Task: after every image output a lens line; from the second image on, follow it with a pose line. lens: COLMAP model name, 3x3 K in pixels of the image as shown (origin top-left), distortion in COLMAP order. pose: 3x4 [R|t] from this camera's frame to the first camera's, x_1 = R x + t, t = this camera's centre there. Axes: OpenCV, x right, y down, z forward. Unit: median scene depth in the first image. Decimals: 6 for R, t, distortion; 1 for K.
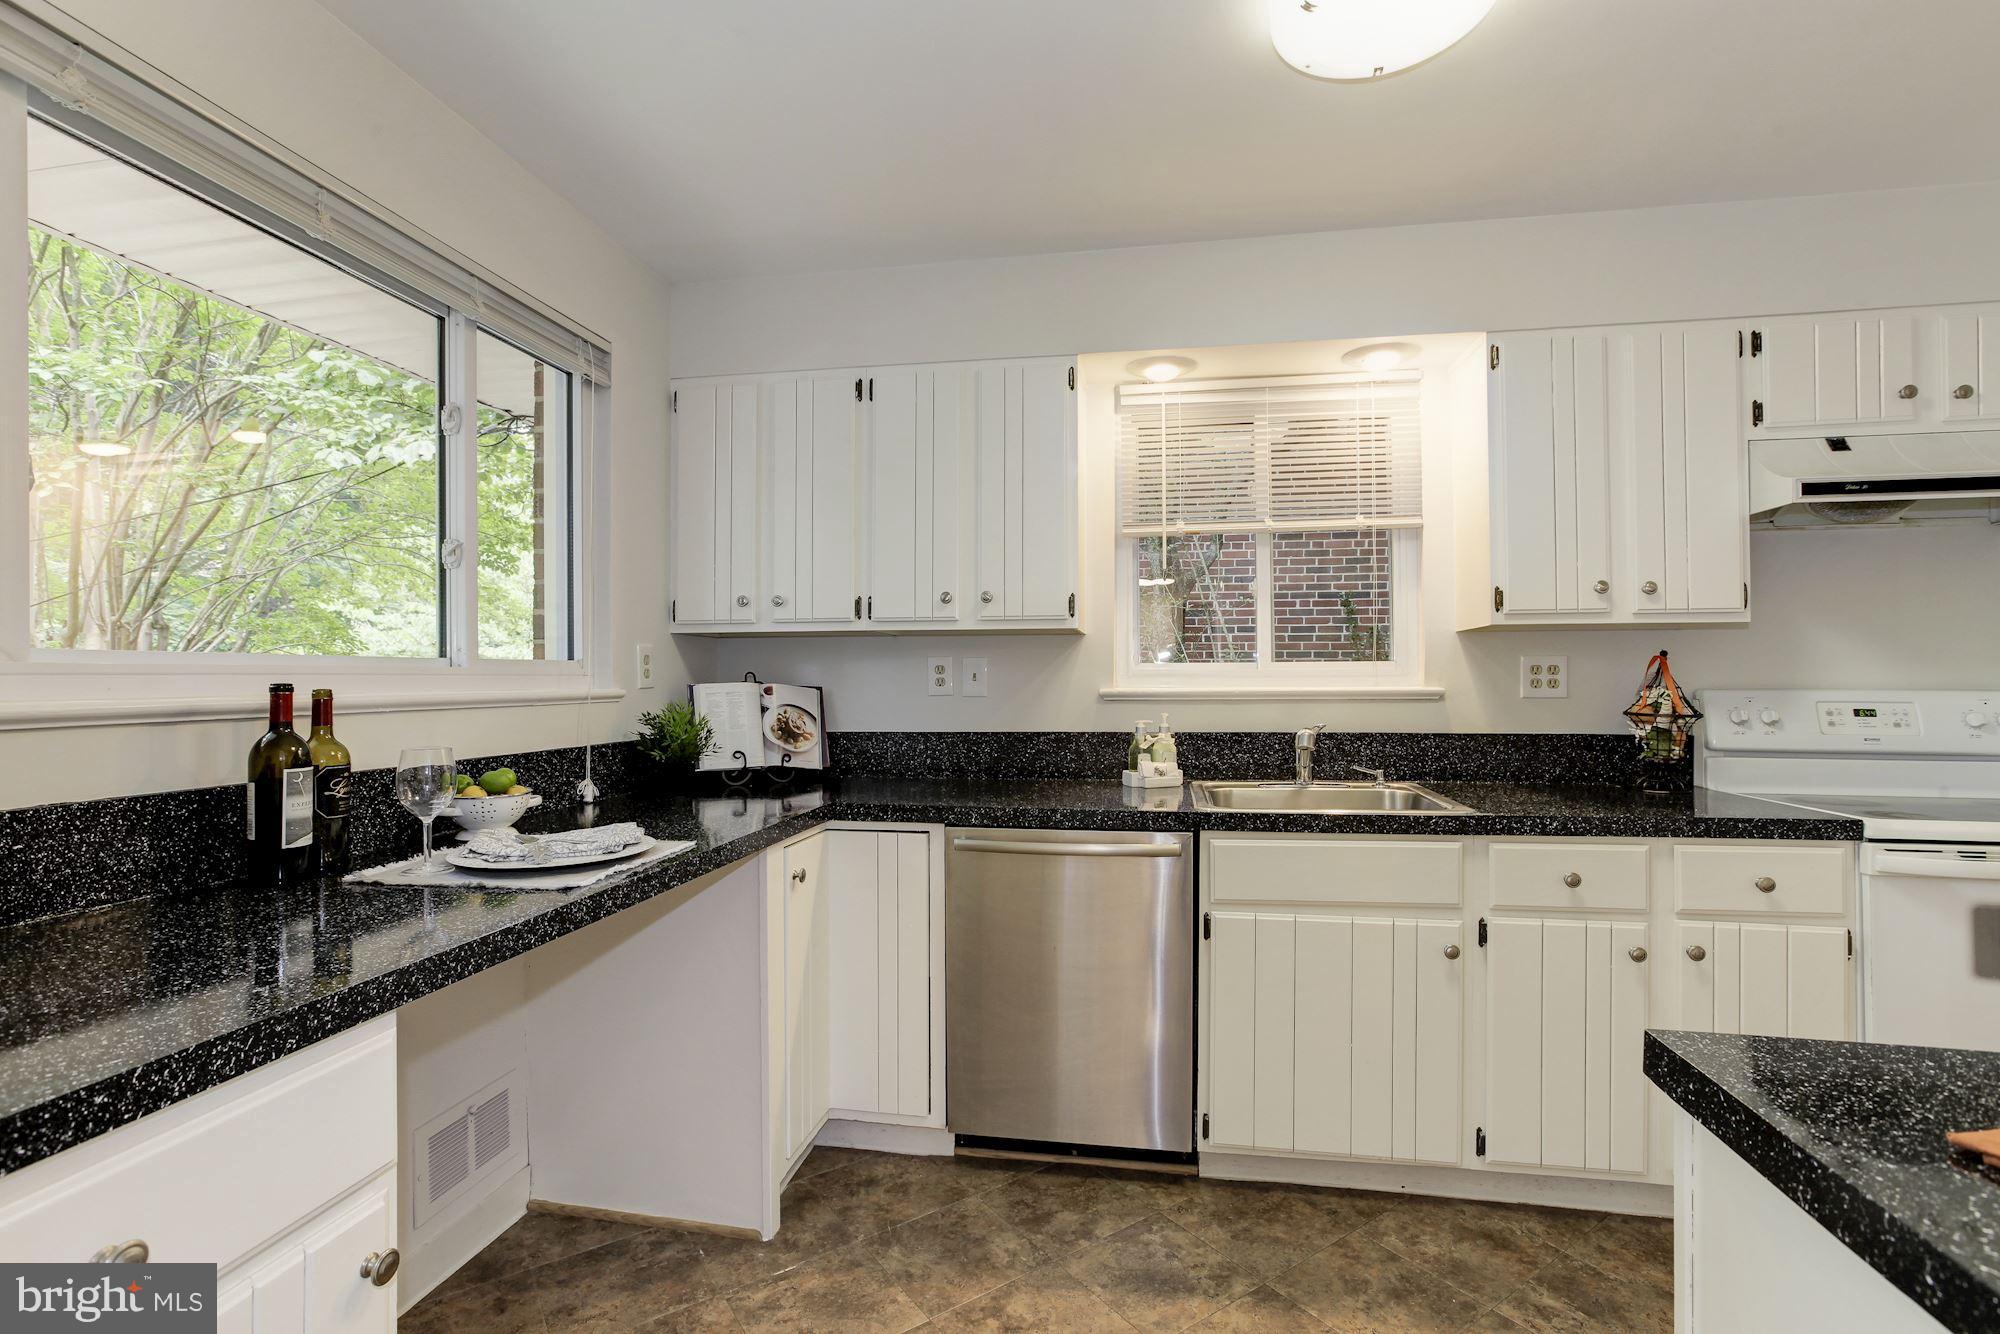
lens RADIAL K [[919.7, 0, 1011.1], [0, 919.7, 676.0], [0, 0, 1]] dist [-0.002610, 0.000839]
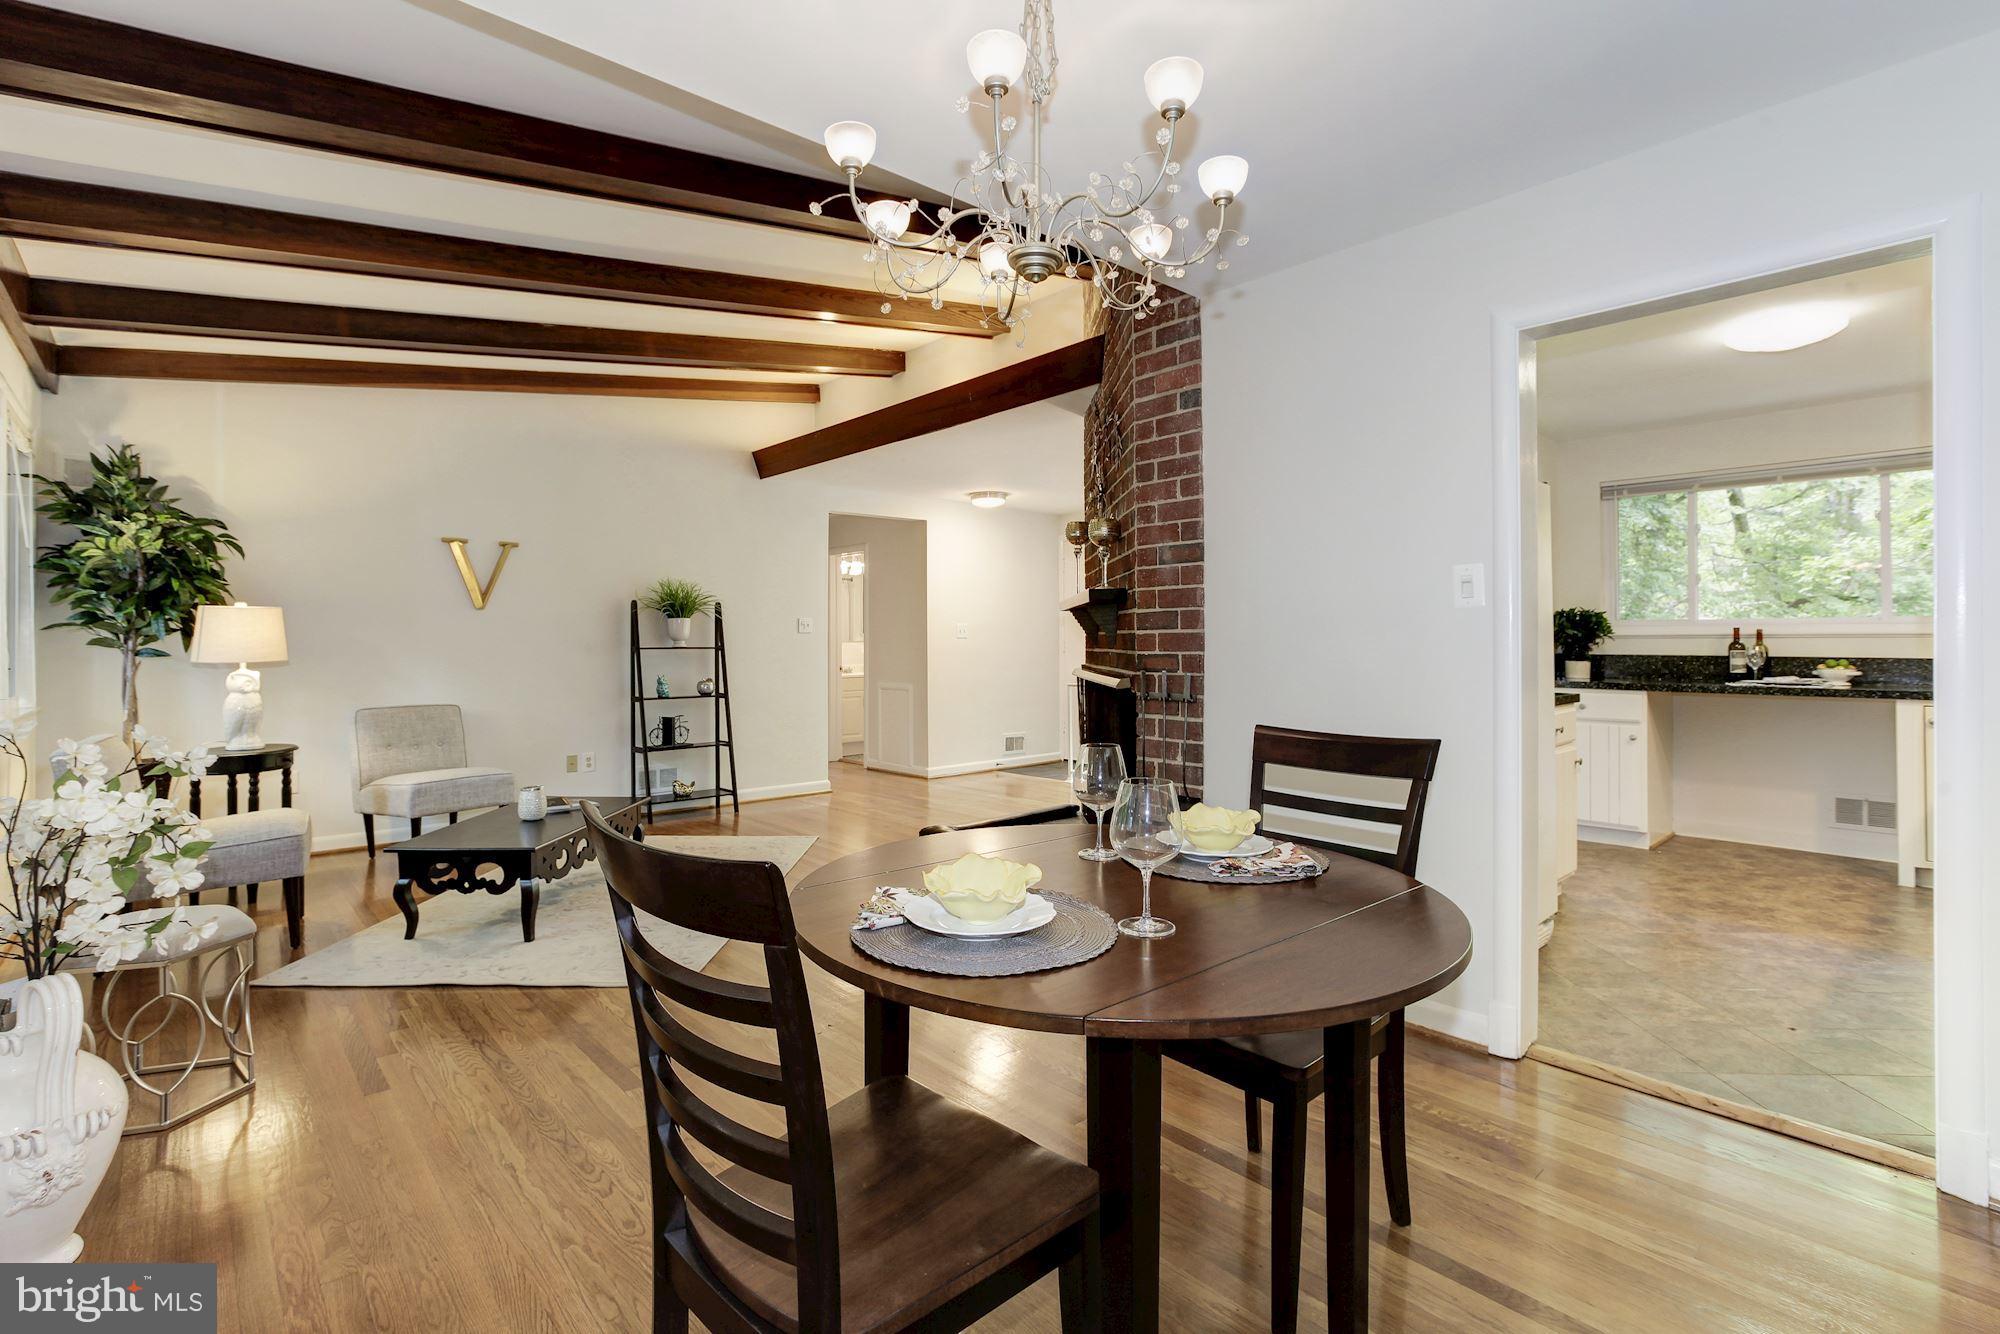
lens RADIAL K [[919.7, 0, 1001.1], [0, 919.7, 627.8], [0, 0, 1]] dist [-0.002610, 0.000839]
pose [[-0.614574, -0.007623, -0.788822, 2.473384], [0.005379, 0.999890, -0.013854, 0.028992], [0.788841, -0.012757, -0.614465, 0.601693]]
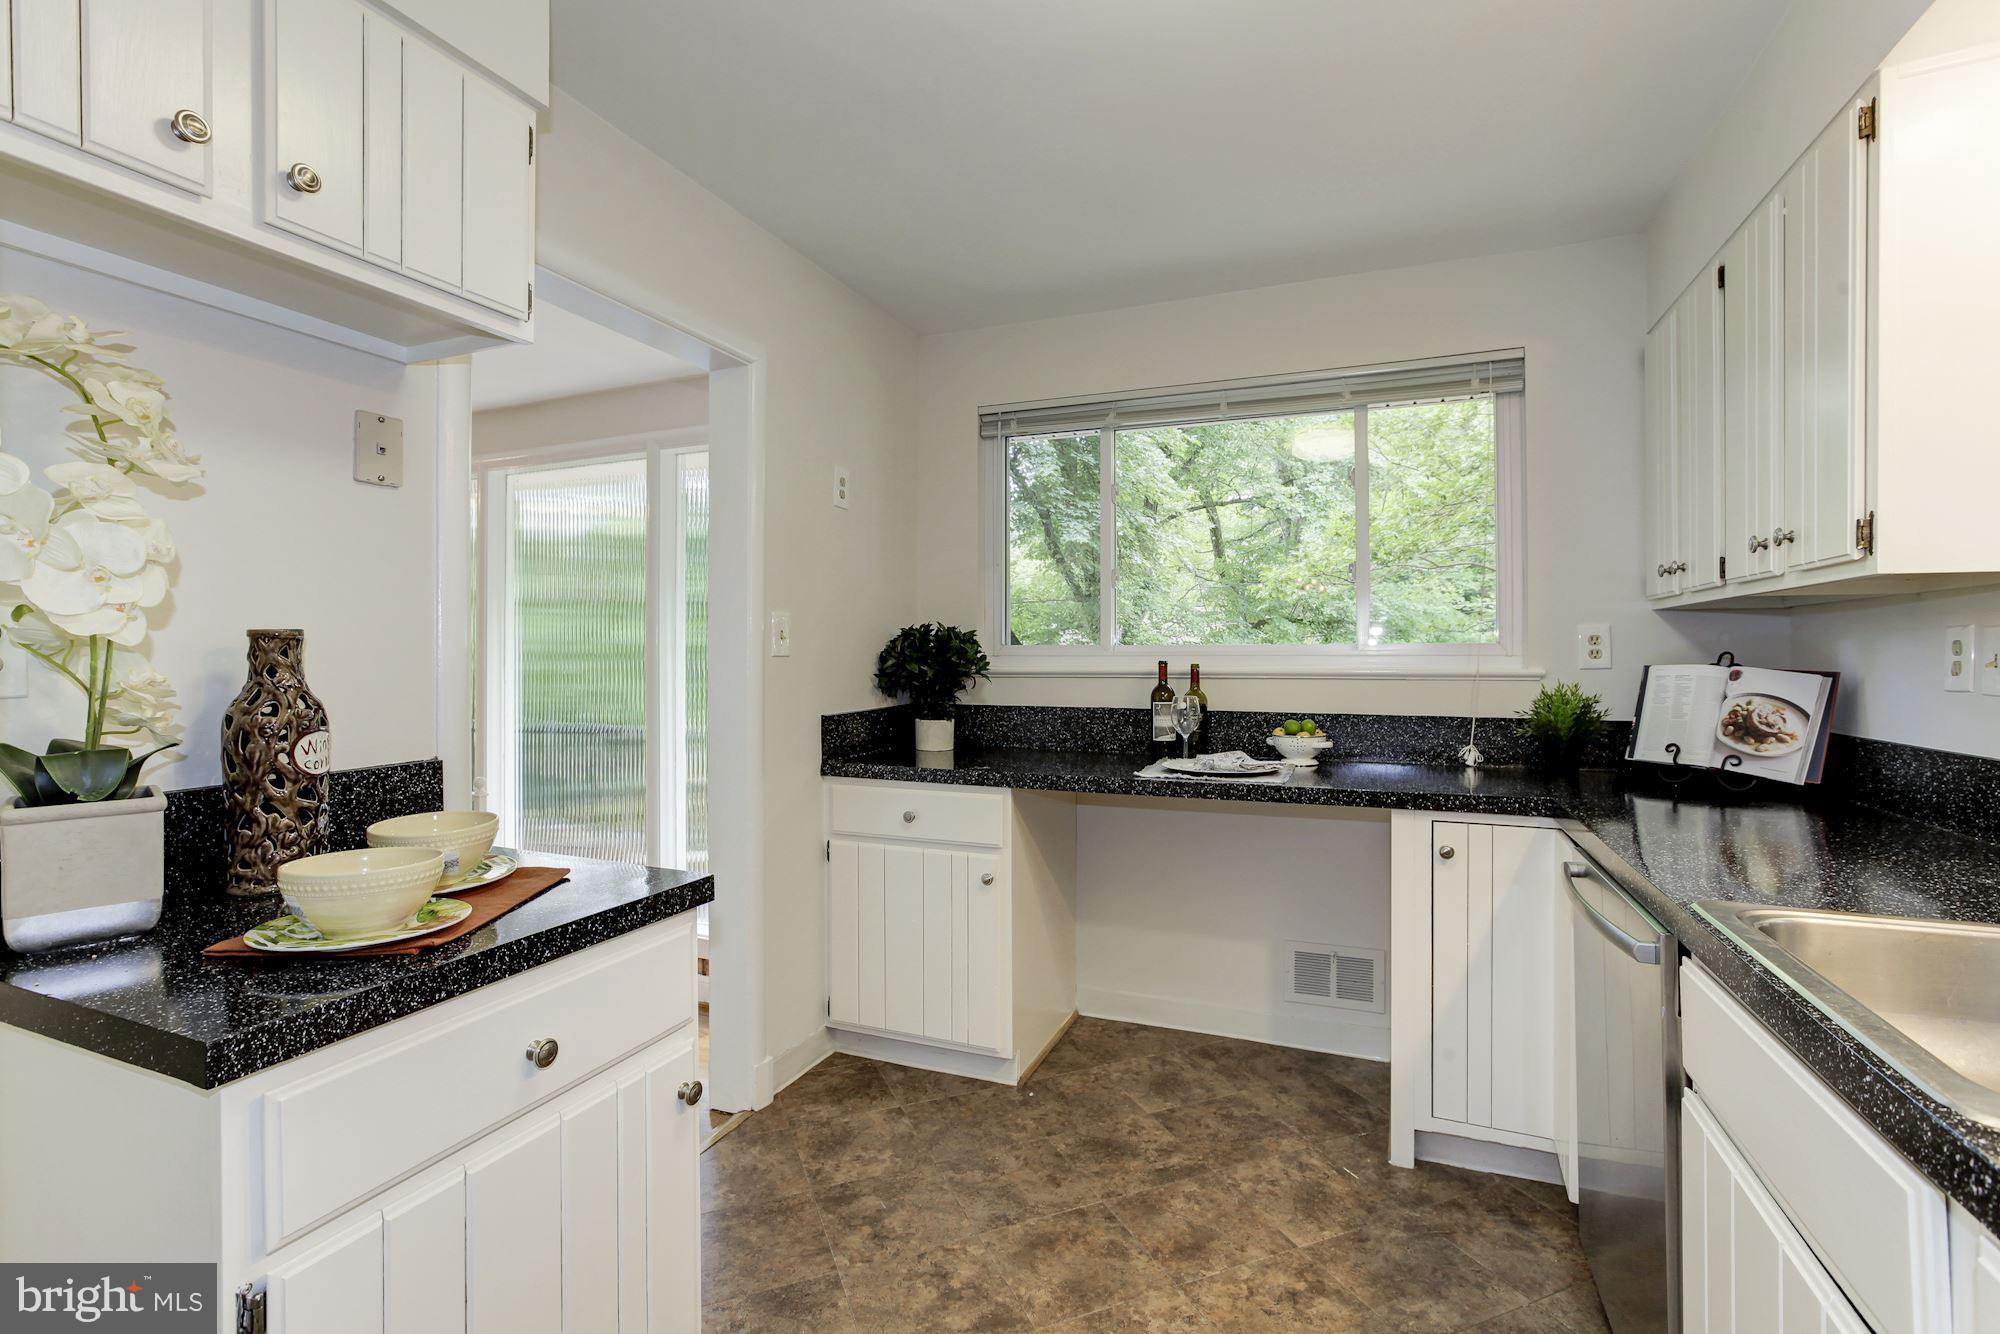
lens RADIAL K [[919.7, 0, 1010.1], [0, 919.7, 651.3], [0, 0, 1]] dist [-0.002610, 0.000839]
pose [[-0.212142, -0.000414, -0.977239, 0.831249], [0.003233, 0.999994, -0.001125, -0.007574], [0.977233, -0.003398, -0.212140, 0.707946]]
